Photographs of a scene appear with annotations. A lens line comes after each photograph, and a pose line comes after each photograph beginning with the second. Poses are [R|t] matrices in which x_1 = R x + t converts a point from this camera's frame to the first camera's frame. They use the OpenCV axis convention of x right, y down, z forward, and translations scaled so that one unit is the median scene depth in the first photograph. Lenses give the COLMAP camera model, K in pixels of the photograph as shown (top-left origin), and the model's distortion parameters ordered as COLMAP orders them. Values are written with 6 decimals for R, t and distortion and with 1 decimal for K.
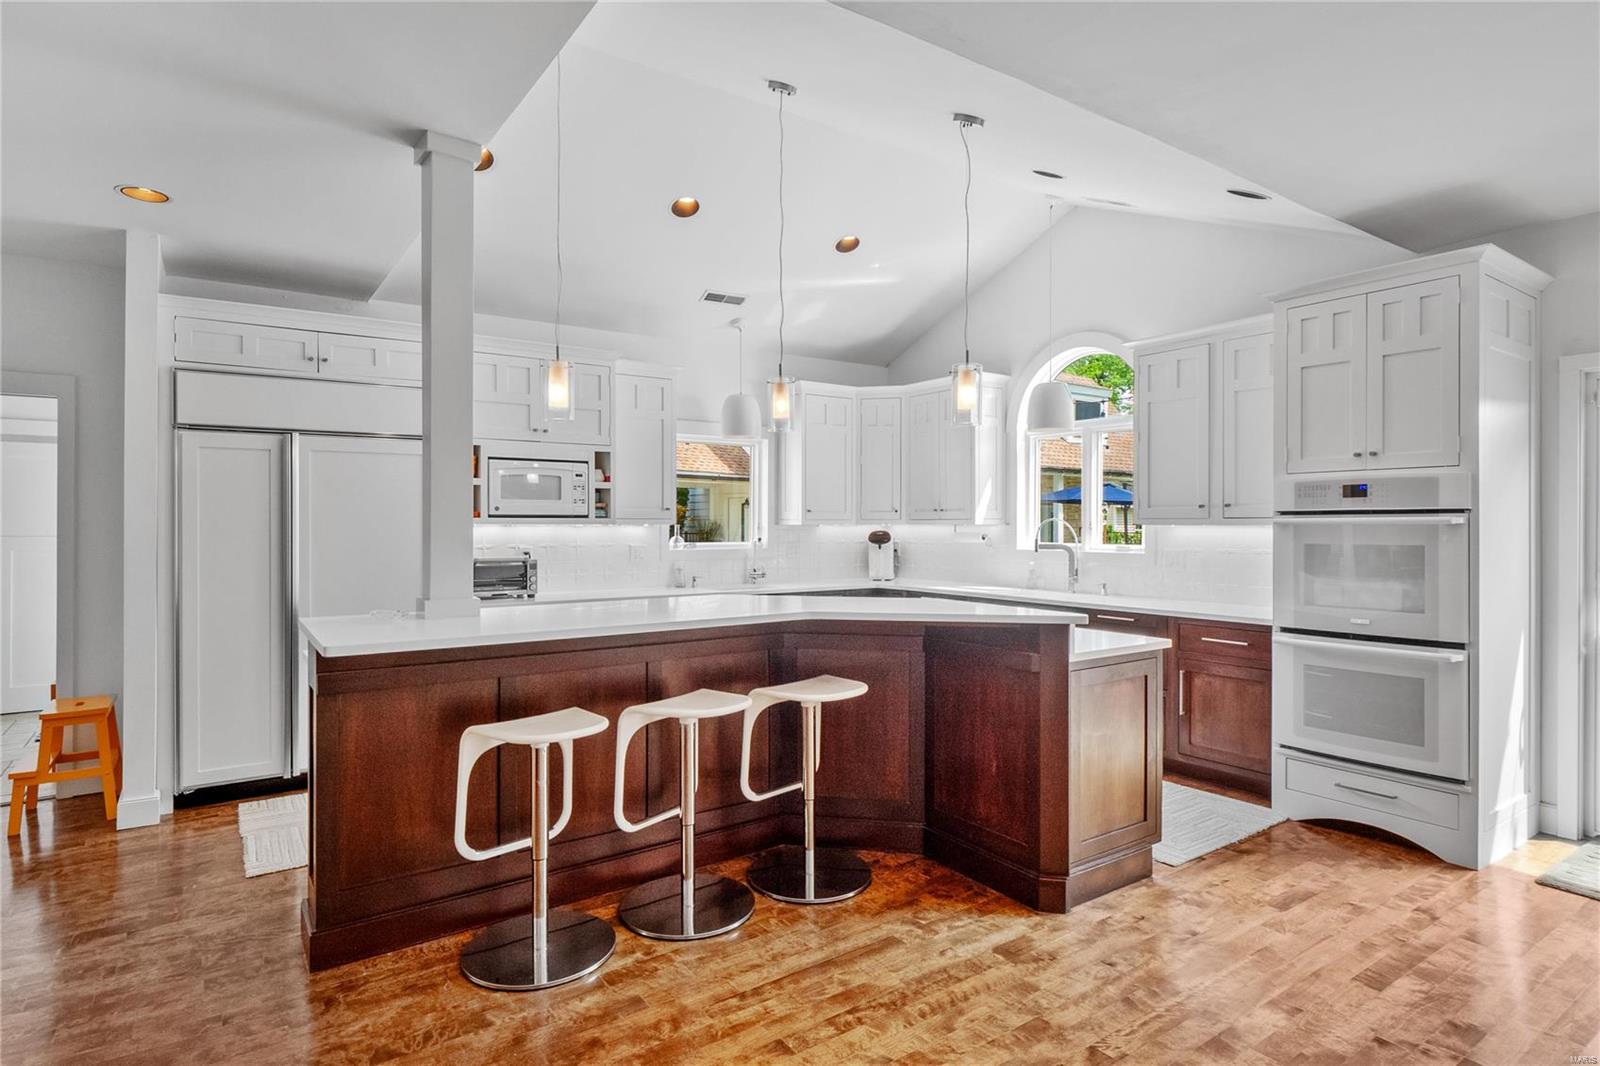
lens RADIAL K [[836.0, 0, 792.1], [0, 836.0, 527.1], [0, 0, 1]] dist [0.002818, -0.000328]
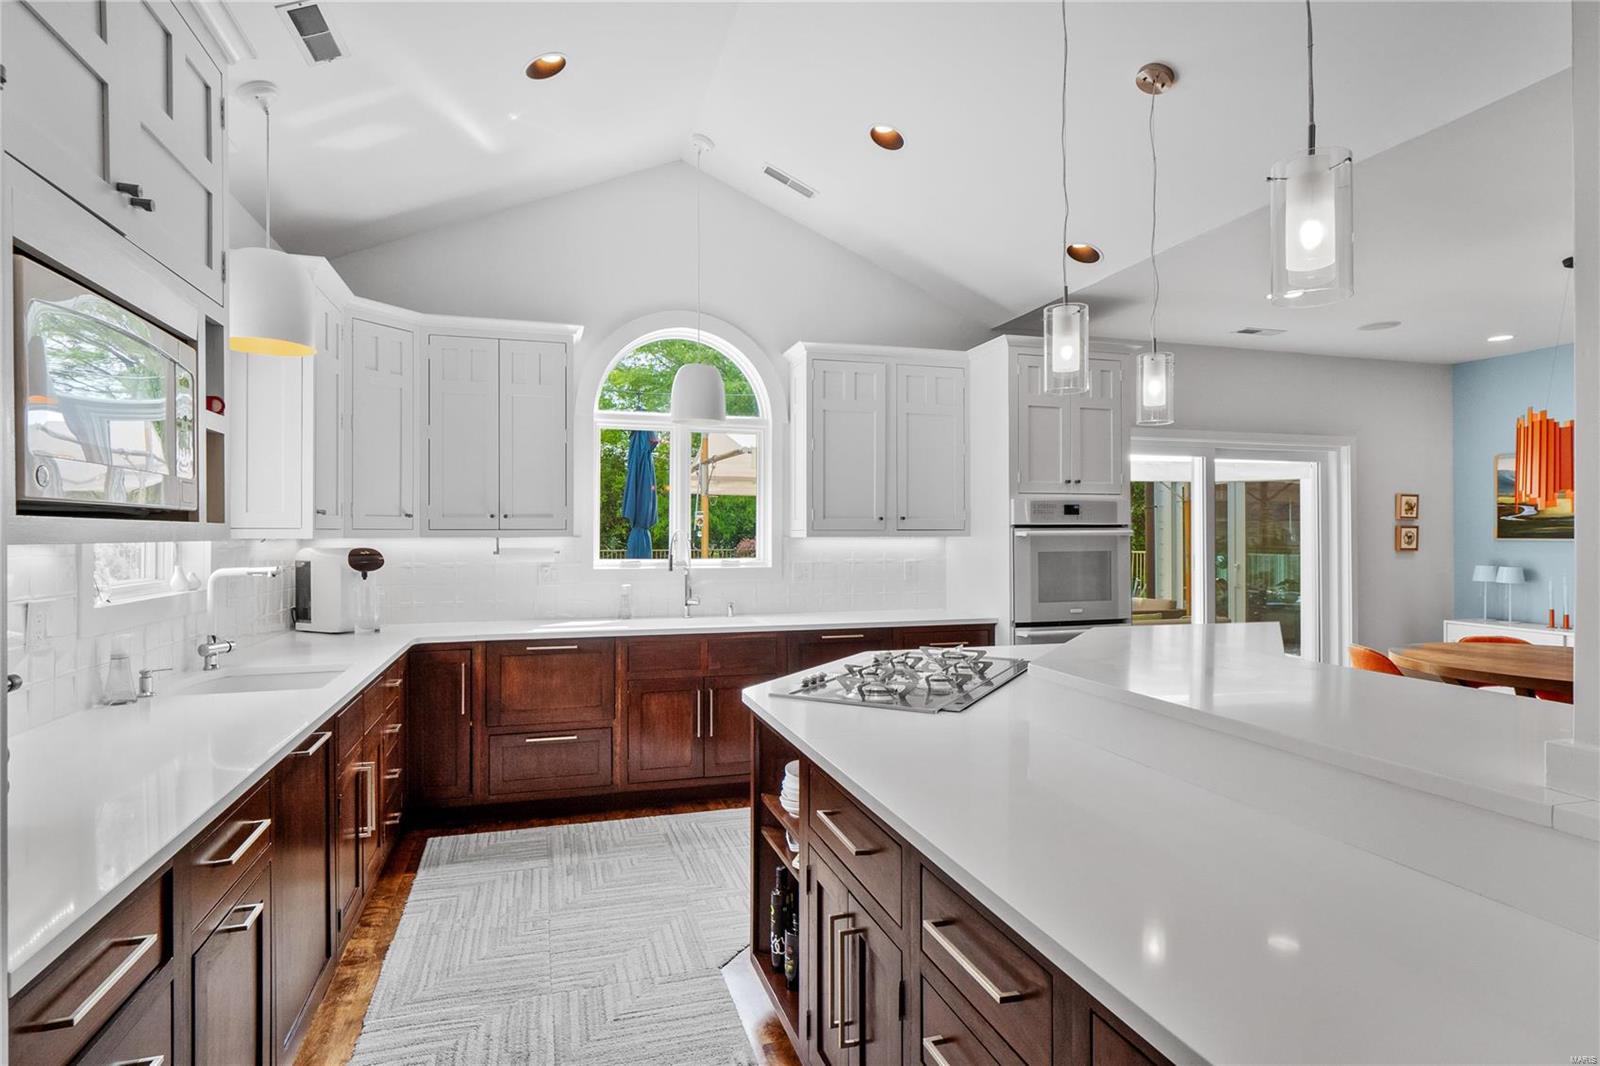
lens RADIAL K [[836.0, 0, 790.7], [0, 836.0, 535.0], [0, 0, 1]] dist [0.002818, -0.000328]
pose [[0.314342, -0.003767, 0.949302, -0.639283], [0.004821, 0.999986, 0.002372, -0.009245], [-0.949297, 0.003831, 0.314356, 0.934493]]
